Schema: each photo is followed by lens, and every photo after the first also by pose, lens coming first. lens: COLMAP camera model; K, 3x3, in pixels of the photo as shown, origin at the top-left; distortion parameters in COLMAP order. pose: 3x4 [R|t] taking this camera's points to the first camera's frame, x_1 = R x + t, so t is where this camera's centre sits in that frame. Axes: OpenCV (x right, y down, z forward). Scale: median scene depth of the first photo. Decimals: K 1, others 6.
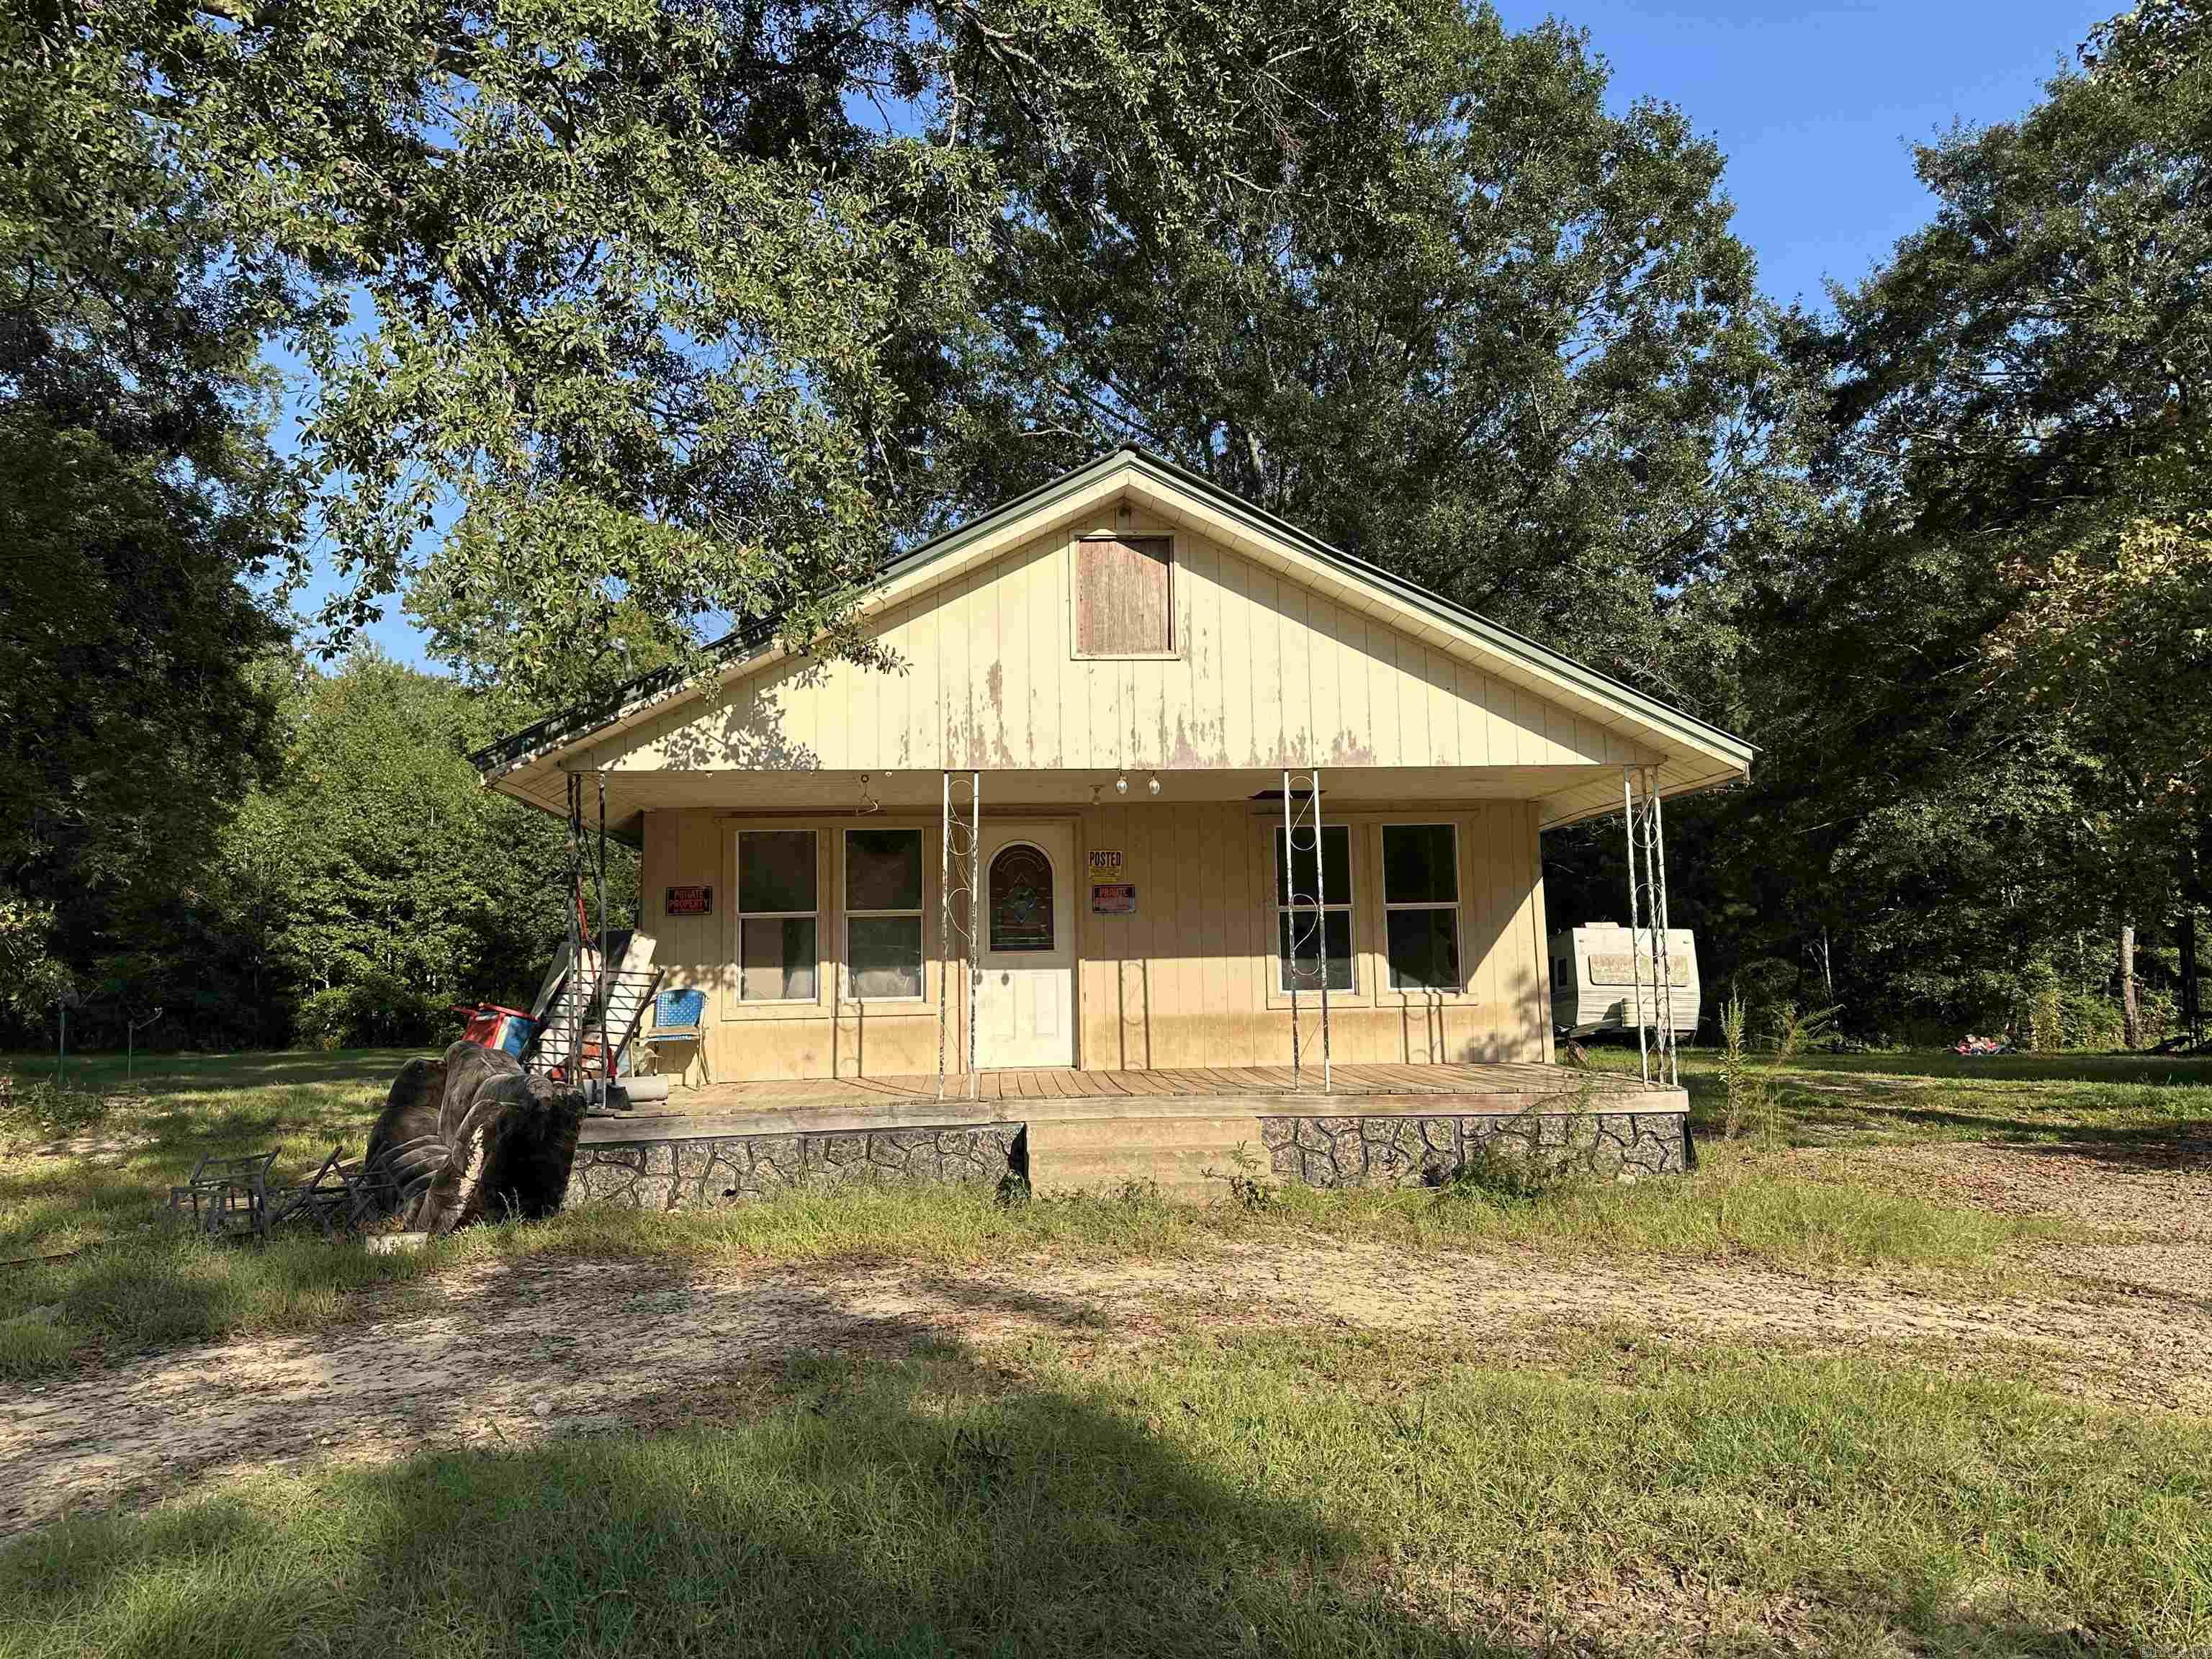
lens RADIAL K [[1532.8, 0, 1105.4], [0, 1532.8, 837.7], [0, 0, 1]] dist [0.098030, -0.127804]
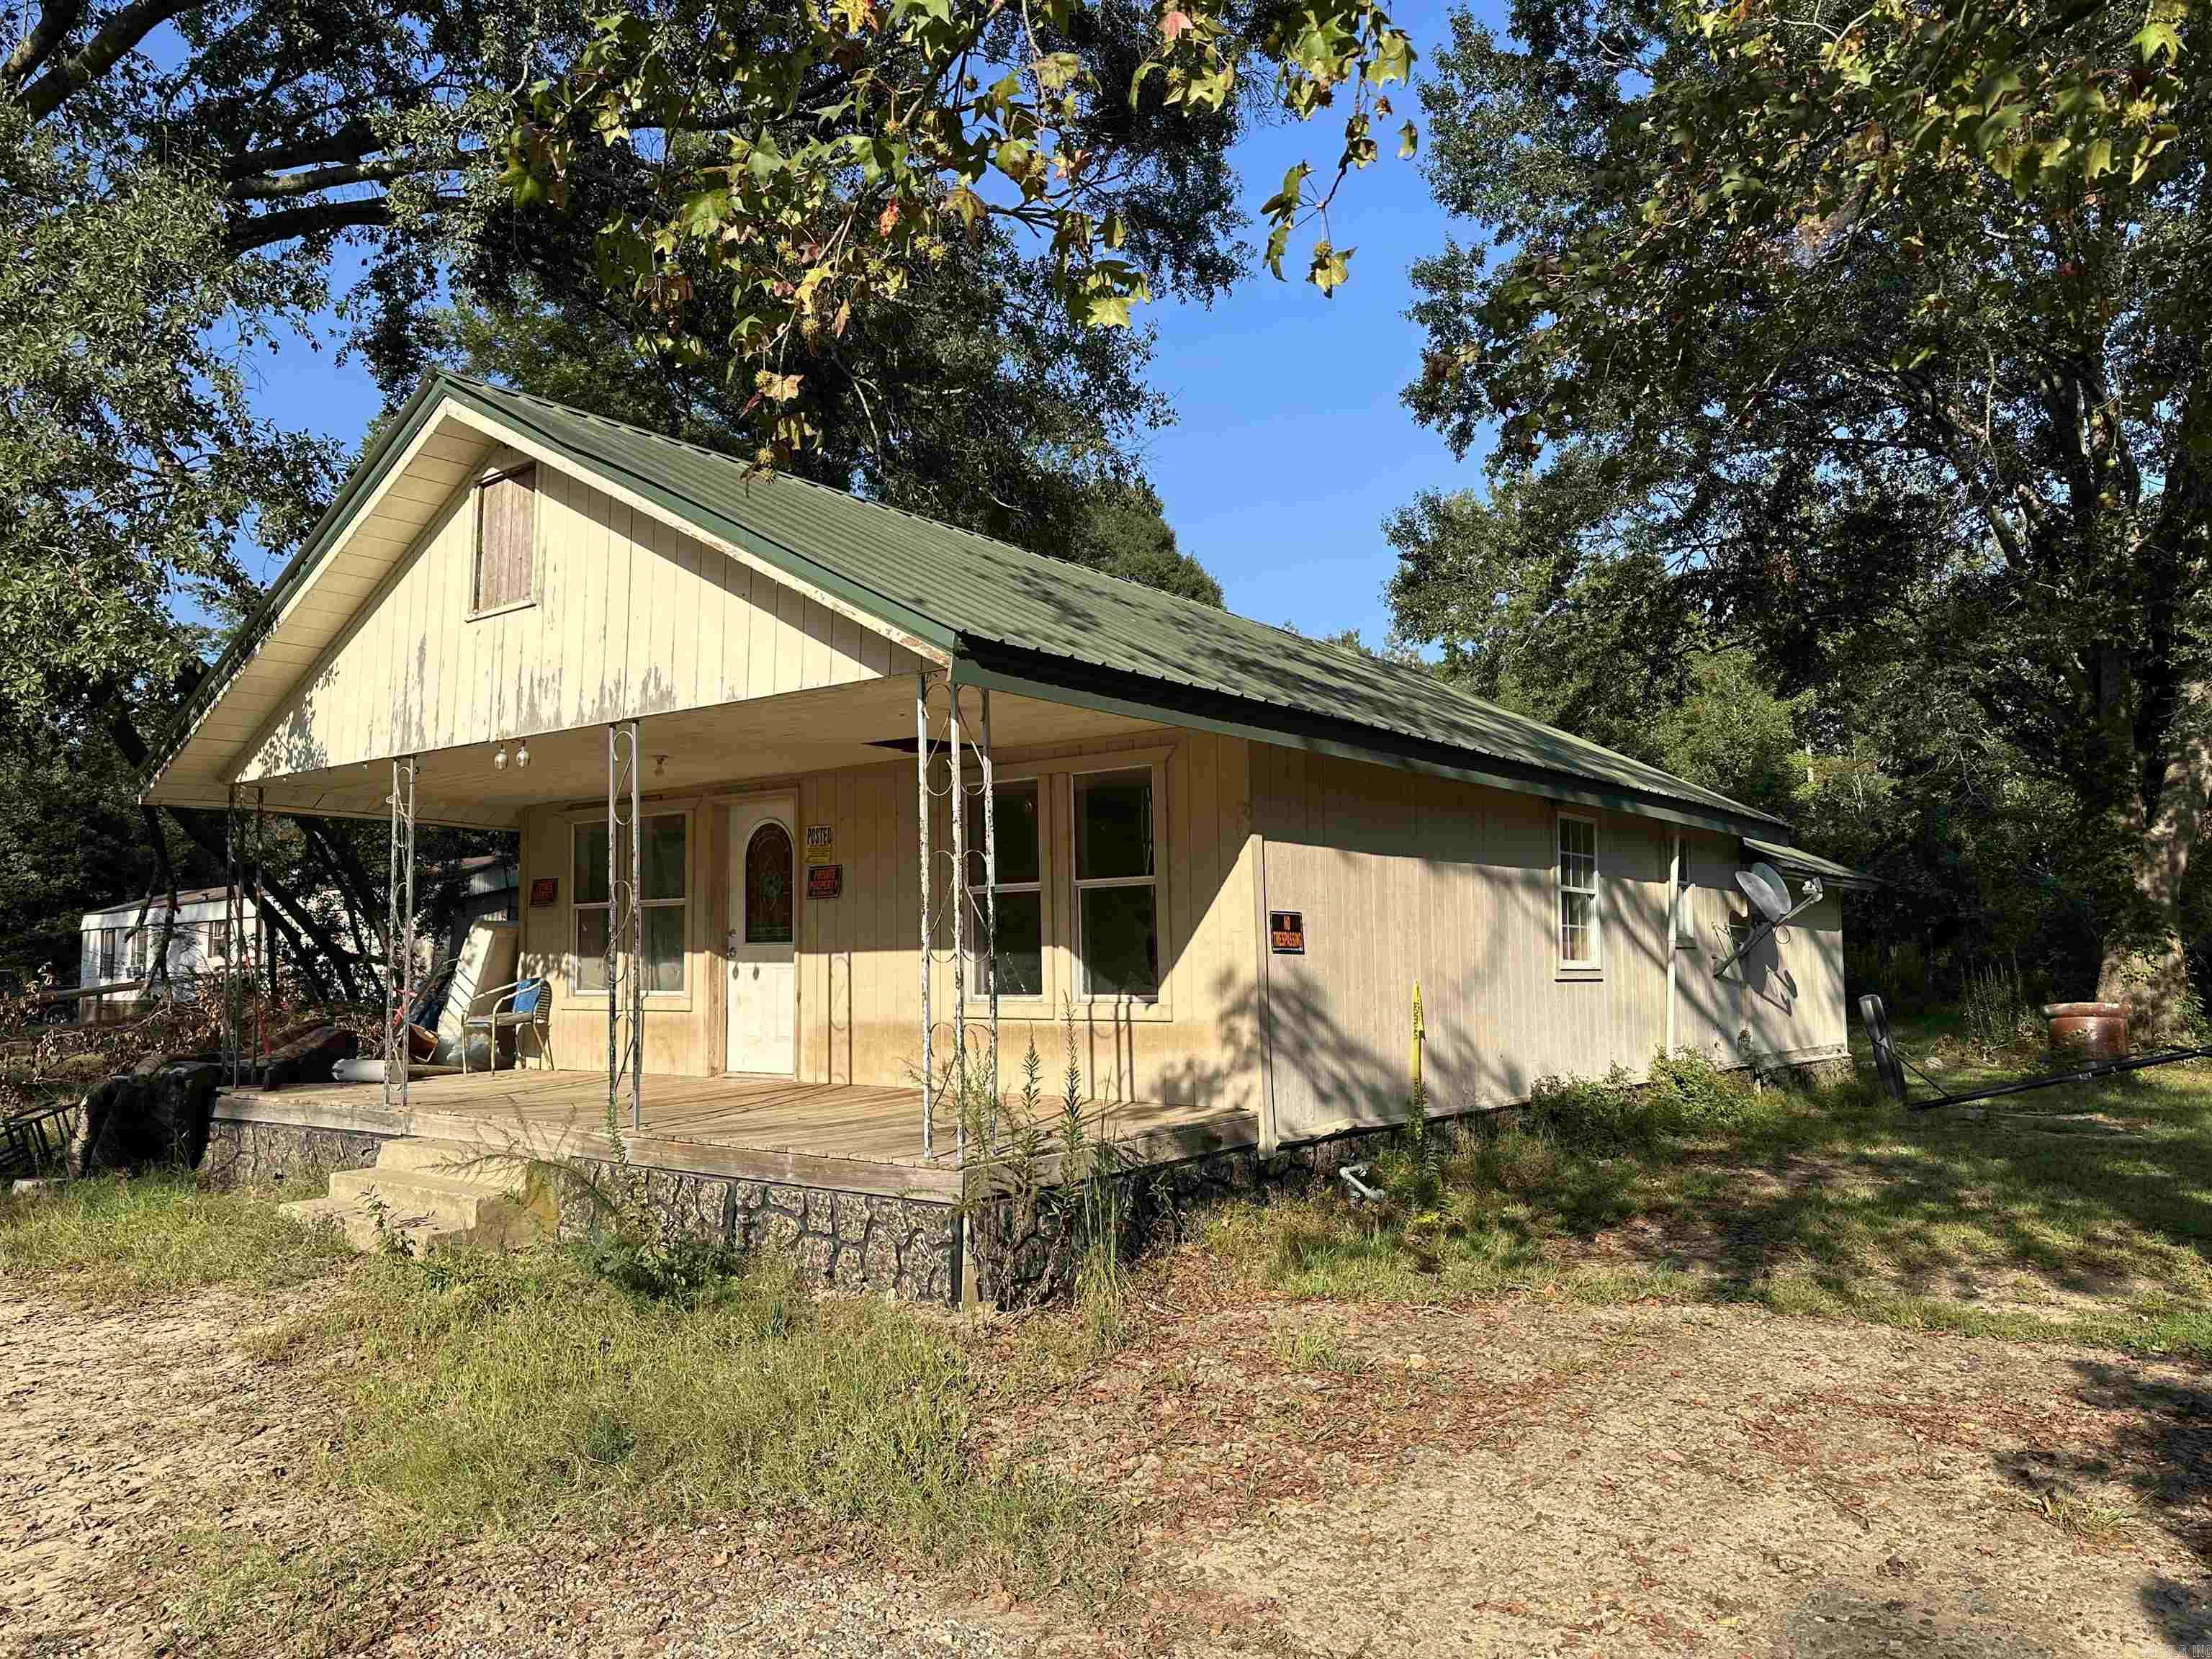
lens RADIAL K [[1481.7, 0, 1107.6], [0, 1481.7, 864.5], [0, 0, 1]] dist [-0.048699, -0.000758]
pose [[0.789881, -0.029465, -0.612551, 0.641206], [0.055926, 0.998144, 0.024103, 0.019325], [0.610704, -0.053296, 0.790063, 0.450546]]
